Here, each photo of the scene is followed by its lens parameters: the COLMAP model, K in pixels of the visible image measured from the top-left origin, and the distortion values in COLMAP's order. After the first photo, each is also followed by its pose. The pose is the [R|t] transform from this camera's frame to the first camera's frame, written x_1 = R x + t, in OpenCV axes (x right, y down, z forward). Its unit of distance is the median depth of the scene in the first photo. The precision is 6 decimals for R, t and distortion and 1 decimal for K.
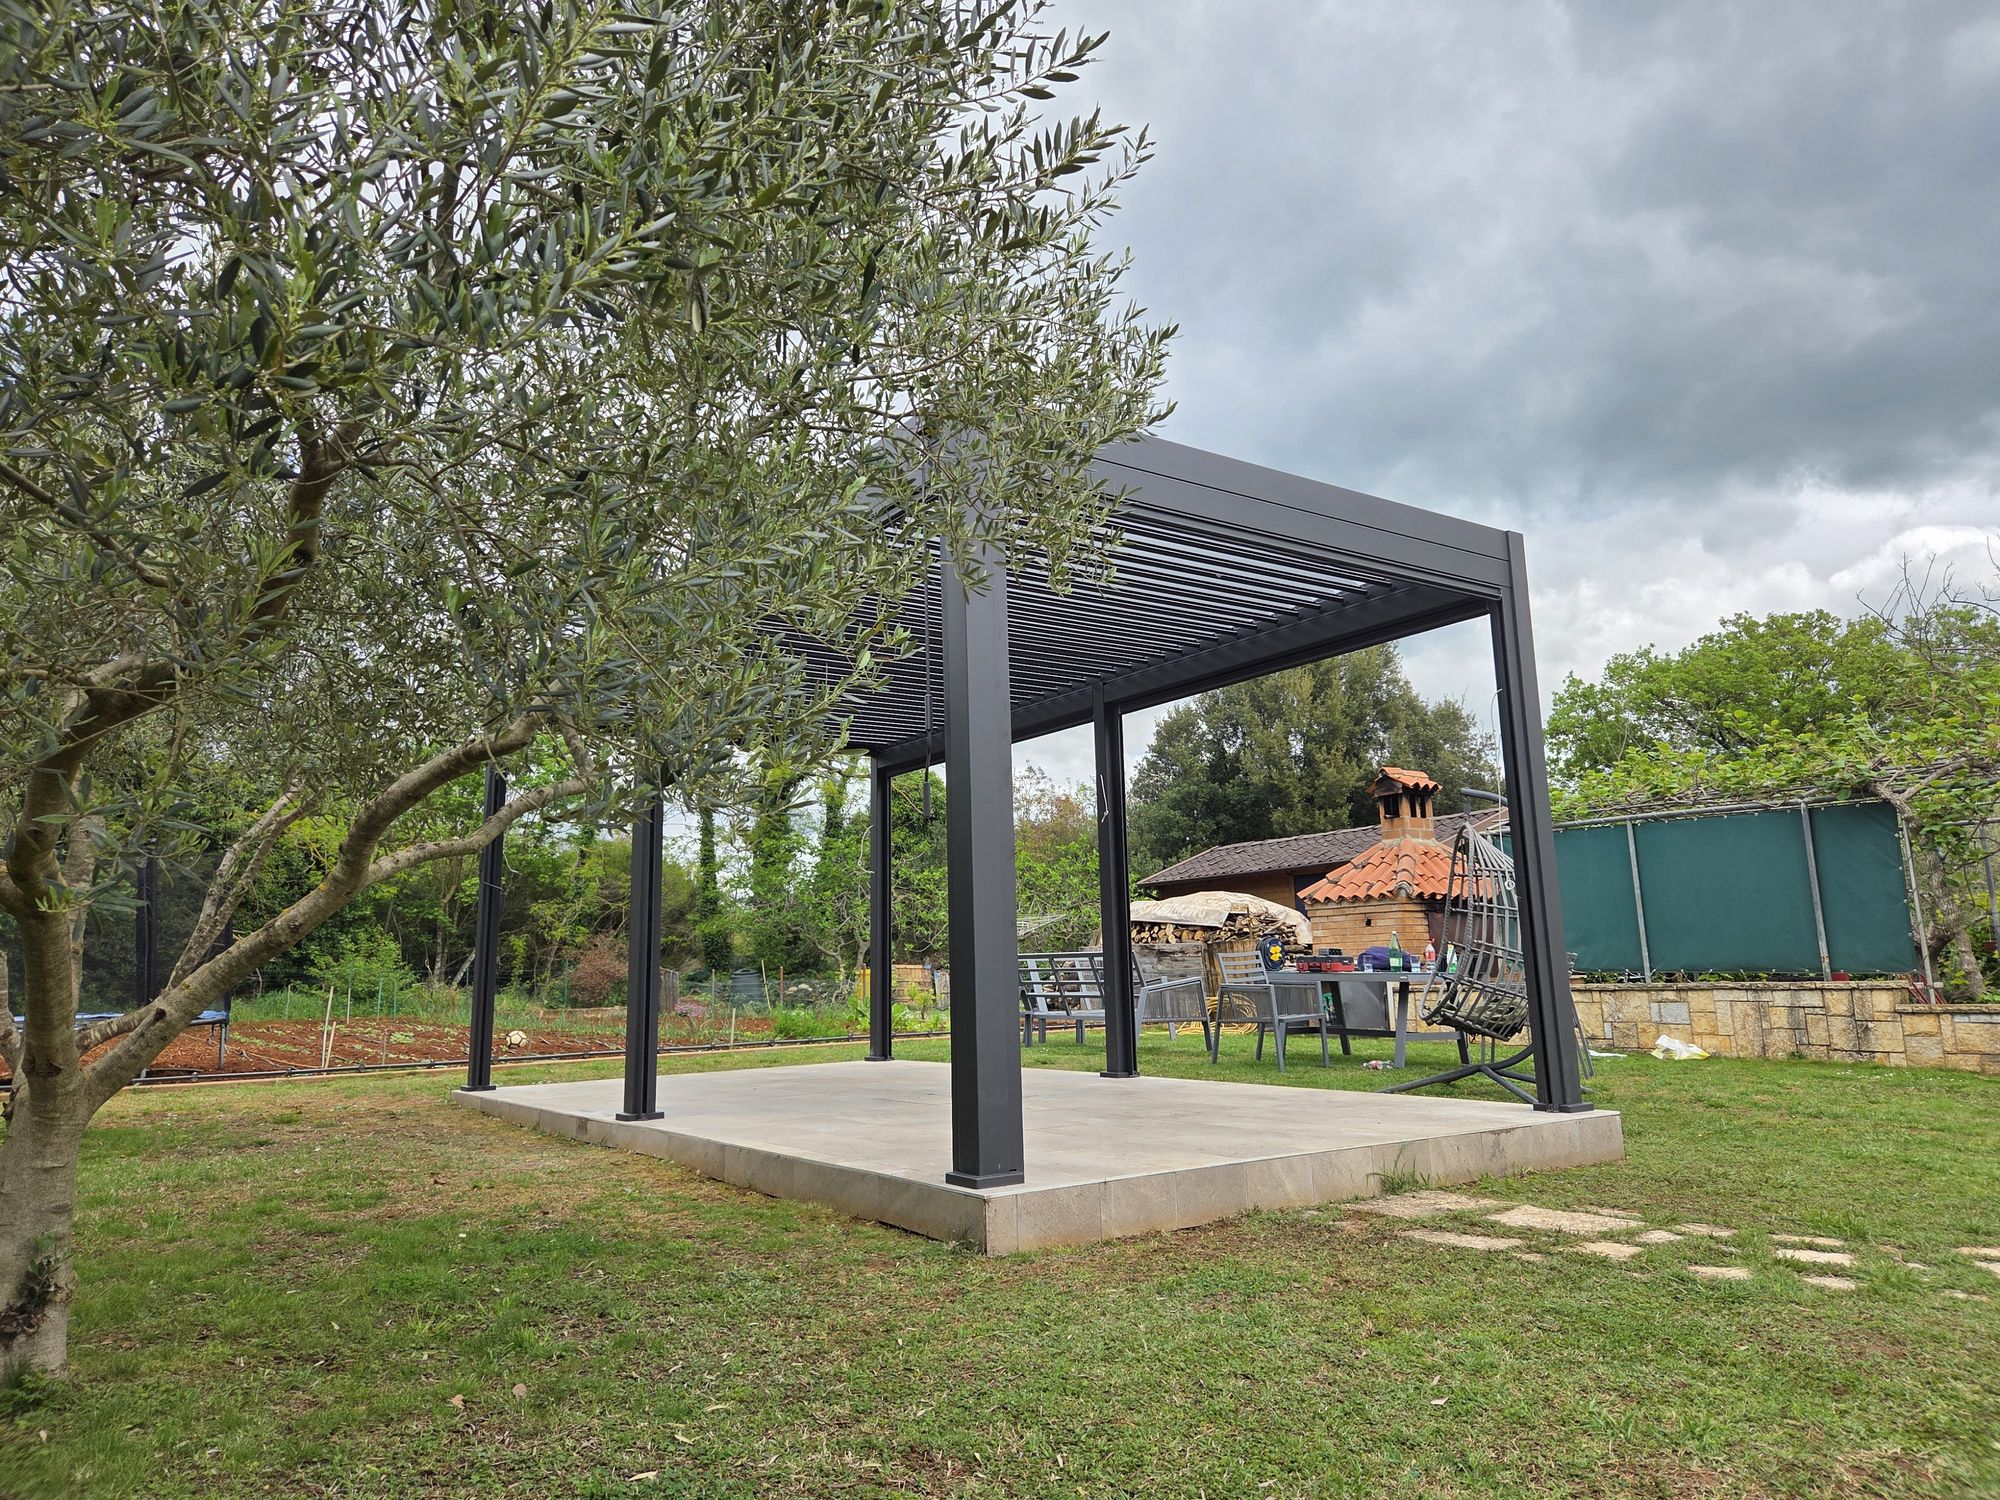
lens RADIAL K [[1350.9, 0, 1000.0], [0, 1350.9, 750.0], [0, 0, 1]] dist [0.091677, -0.110379]
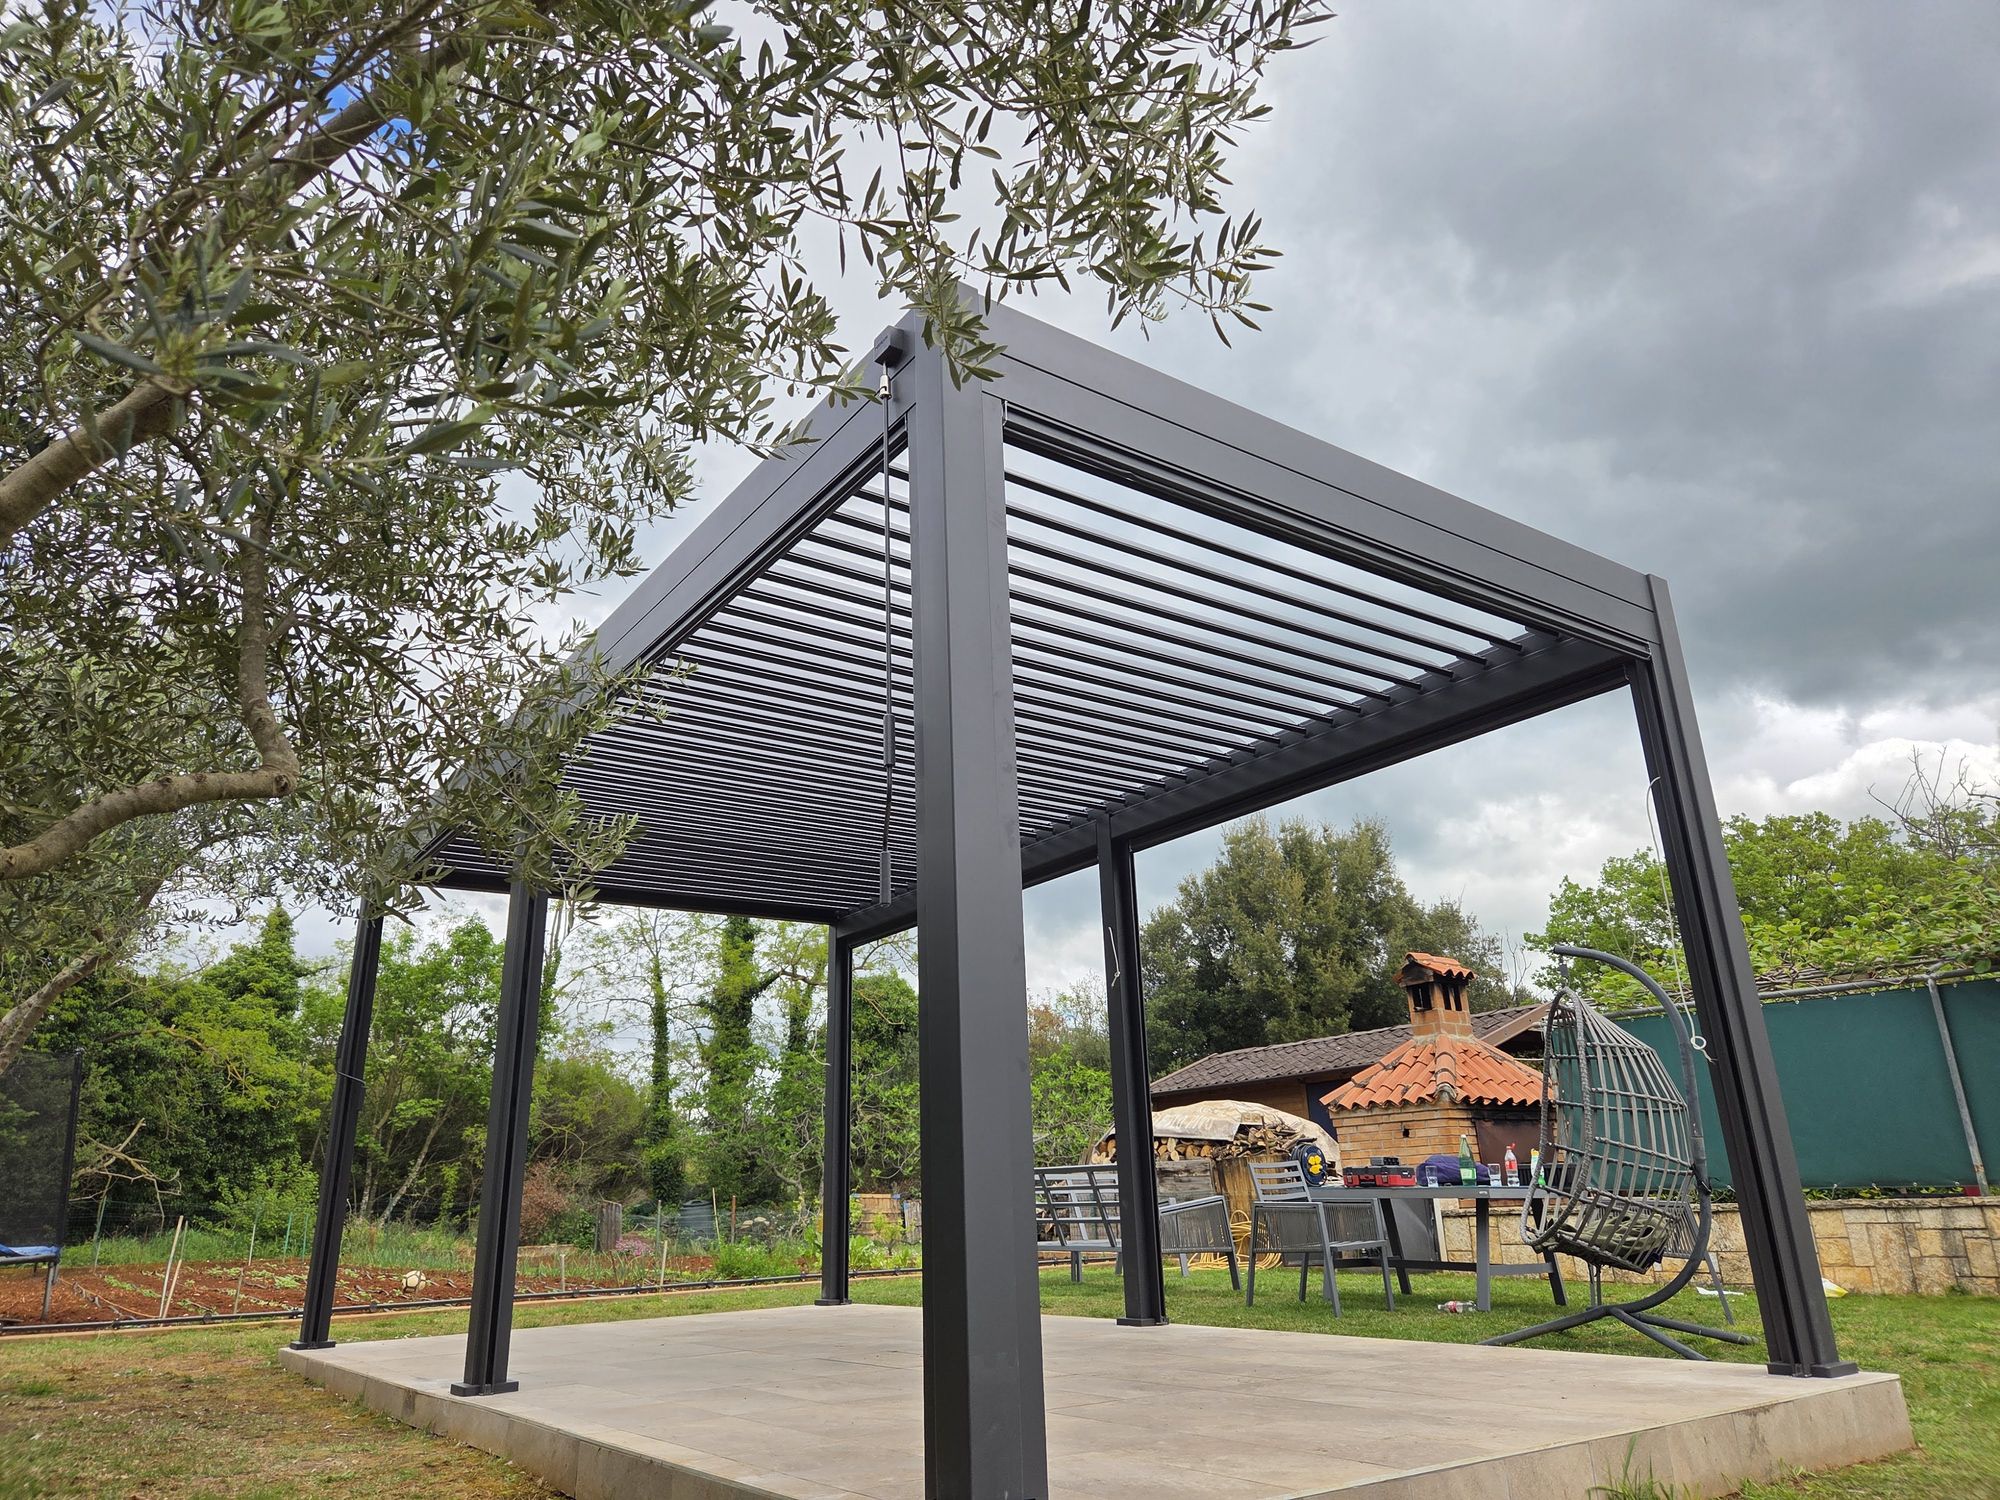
lens RADIAL K [[1345.5, 0, 983.5], [0, 1345.5, 754.8], [0, 0, 1]] dist [0.081418, -0.077878]
pose [[0.999962, -0.002089, 0.008412, -0.003628], [0.003397, 0.987326, -0.158666, 0.022686], [-0.007974, 0.158689, 0.987296, 0.096653]]
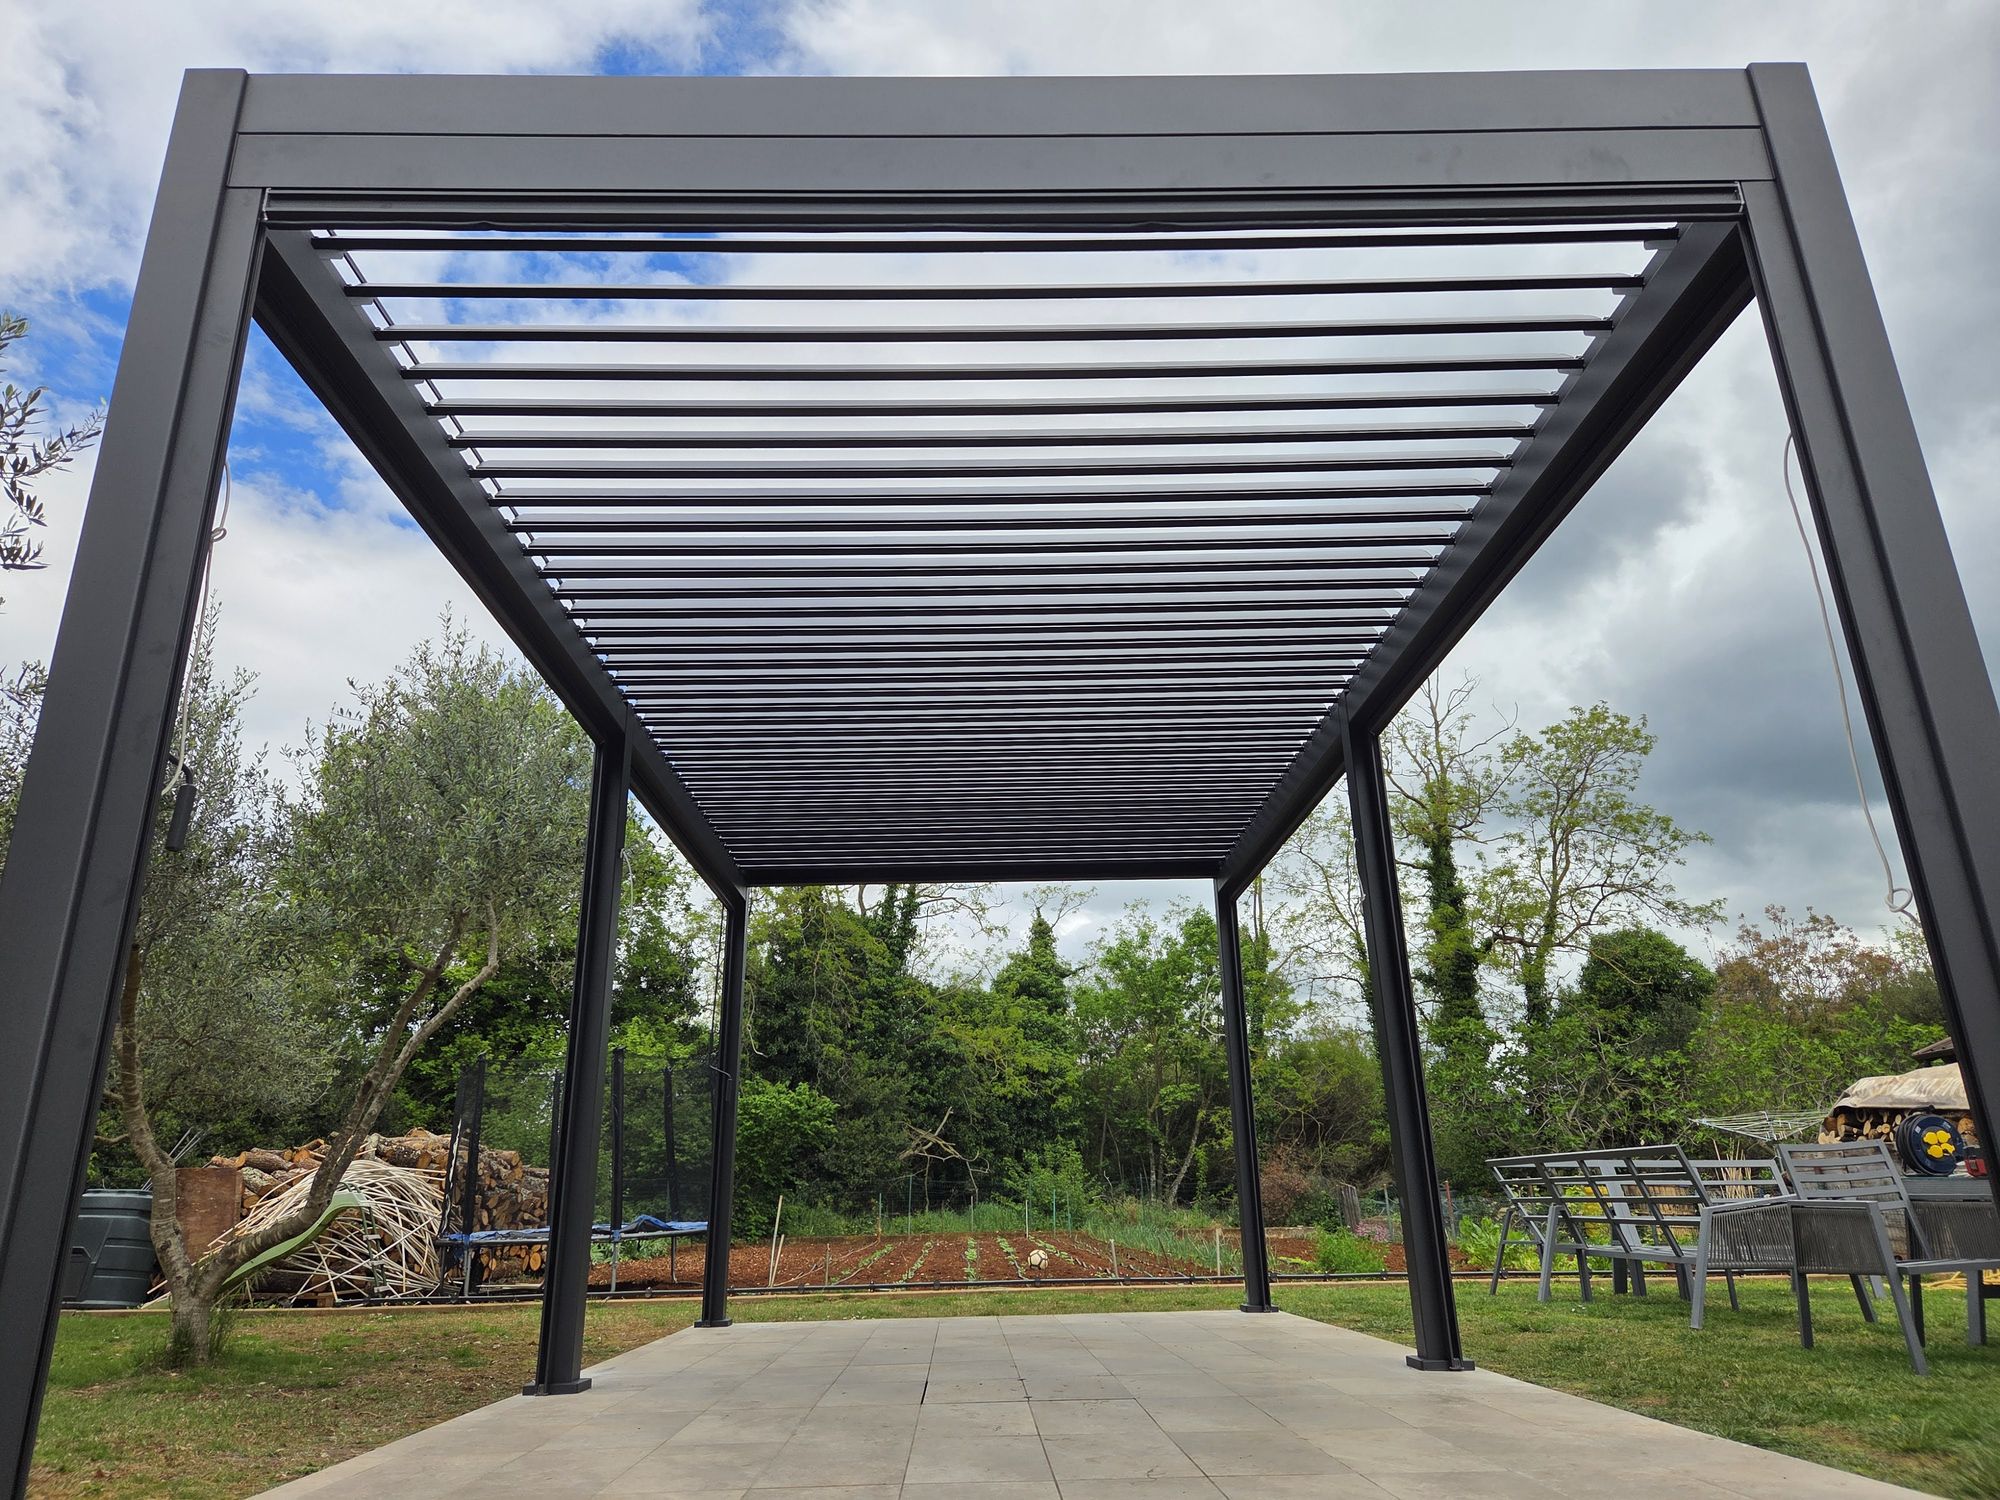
lens RADIAL K [[1345.5, 0, 983.5], [0, 1345.5, 754.8], [0, 0, 1]] dist [0.081418, -0.077878]
pose [[0.833654, -0.169434, -0.525655, 0.133775], [0.090207, 0.980770, -0.173067, 0.036754], [0.544870, 0.096860, 0.832907, 0.201083]]
